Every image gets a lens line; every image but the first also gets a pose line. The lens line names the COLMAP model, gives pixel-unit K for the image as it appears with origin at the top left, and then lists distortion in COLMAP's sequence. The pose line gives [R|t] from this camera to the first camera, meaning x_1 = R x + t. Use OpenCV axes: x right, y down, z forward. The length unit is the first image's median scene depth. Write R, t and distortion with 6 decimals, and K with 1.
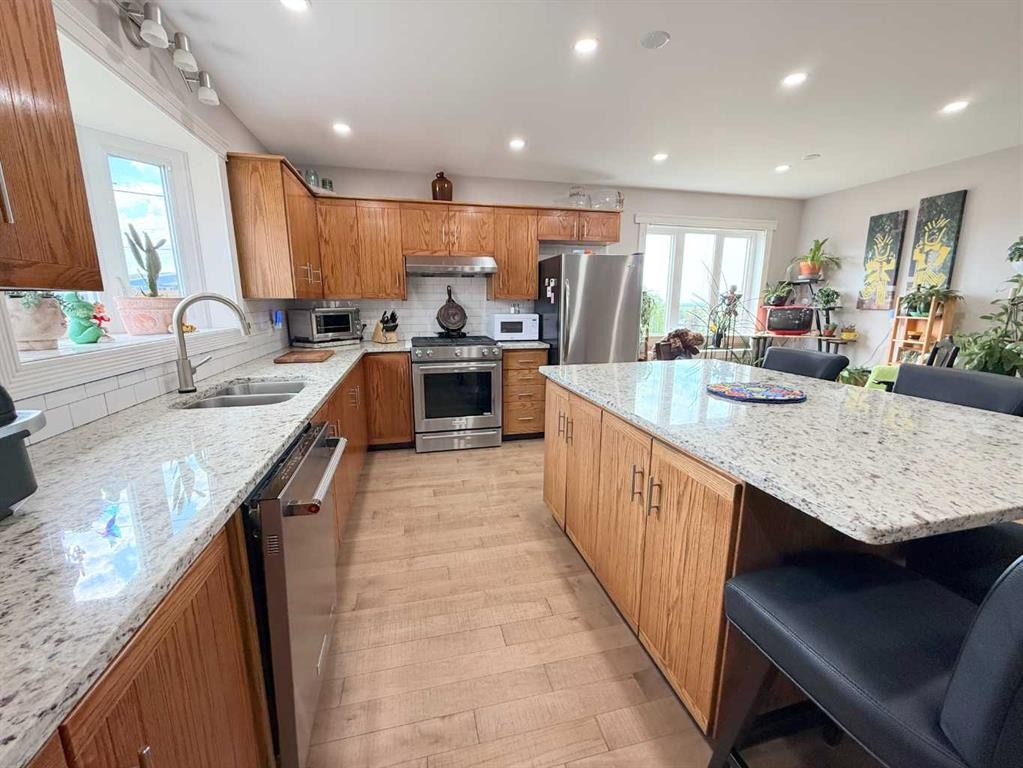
lens RADIAL K [[418.5, 0, 517.4], [0, 418.5, 384.7], [0, 0, 1]] dist [-0.000072, -0.000016]
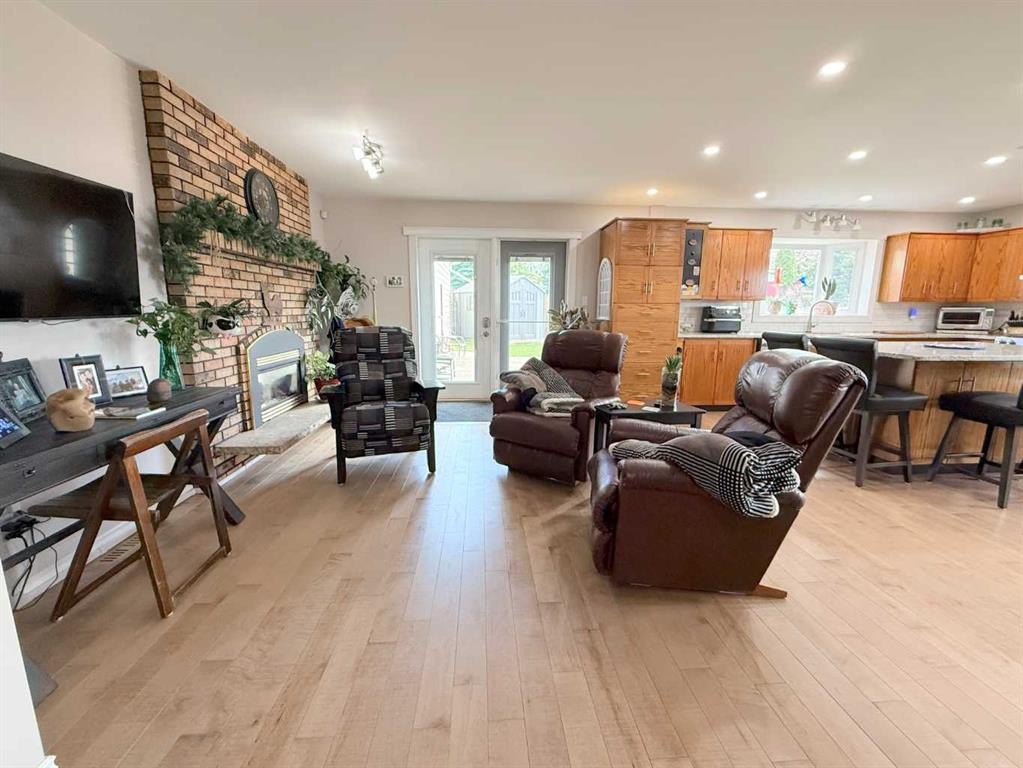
lens RADIAL K [[418.5, 0, 512.0], [0, 418.5, 382.4], [0, 0, 1]] dist [-0.000072, -0.000016]
pose [[-0.188790, 0.164215, -0.968190, 1.293051], [-0.197320, 0.959468, 0.201211, 0.087367], [0.961989, 0.229030, -0.148735, -0.262698]]
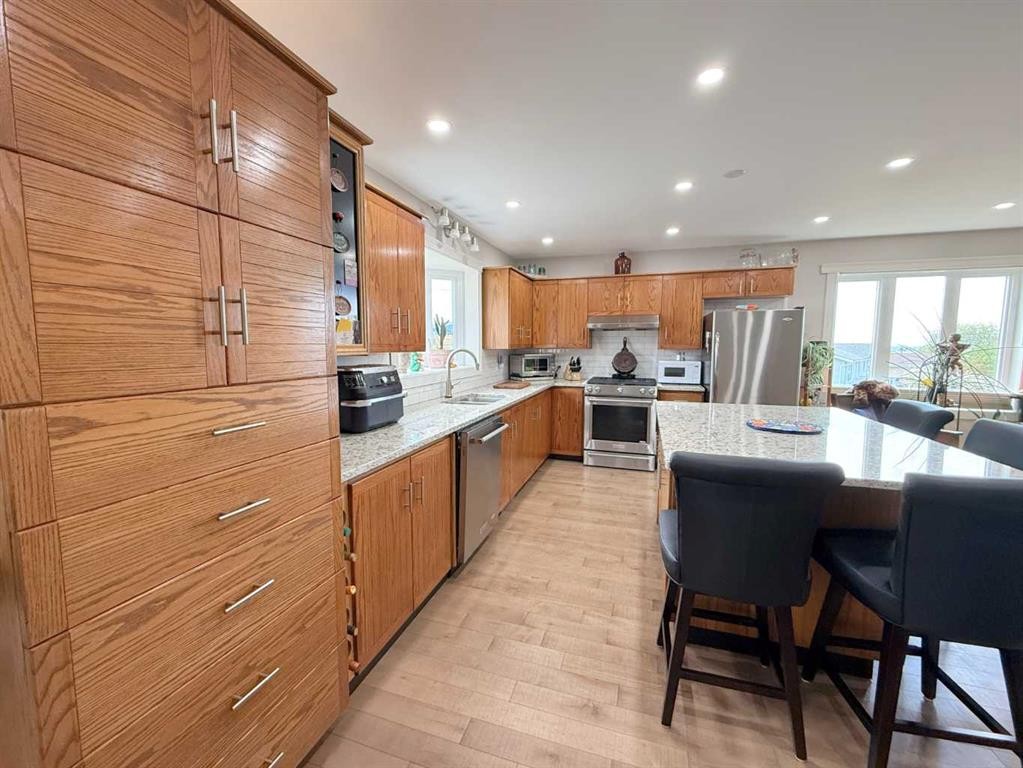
lens RADIAL K [[418.5, 0, 508.8], [0, 418.5, 381.8], [0, 0, 1]] dist [-0.000072, -0.000016]
pose [[0.851634, 0.049486, -0.521796, 0.224274], [-0.104604, 0.991553, -0.076689, 0.030434], [0.513593, 0.119893, 0.849616, -0.251636]]
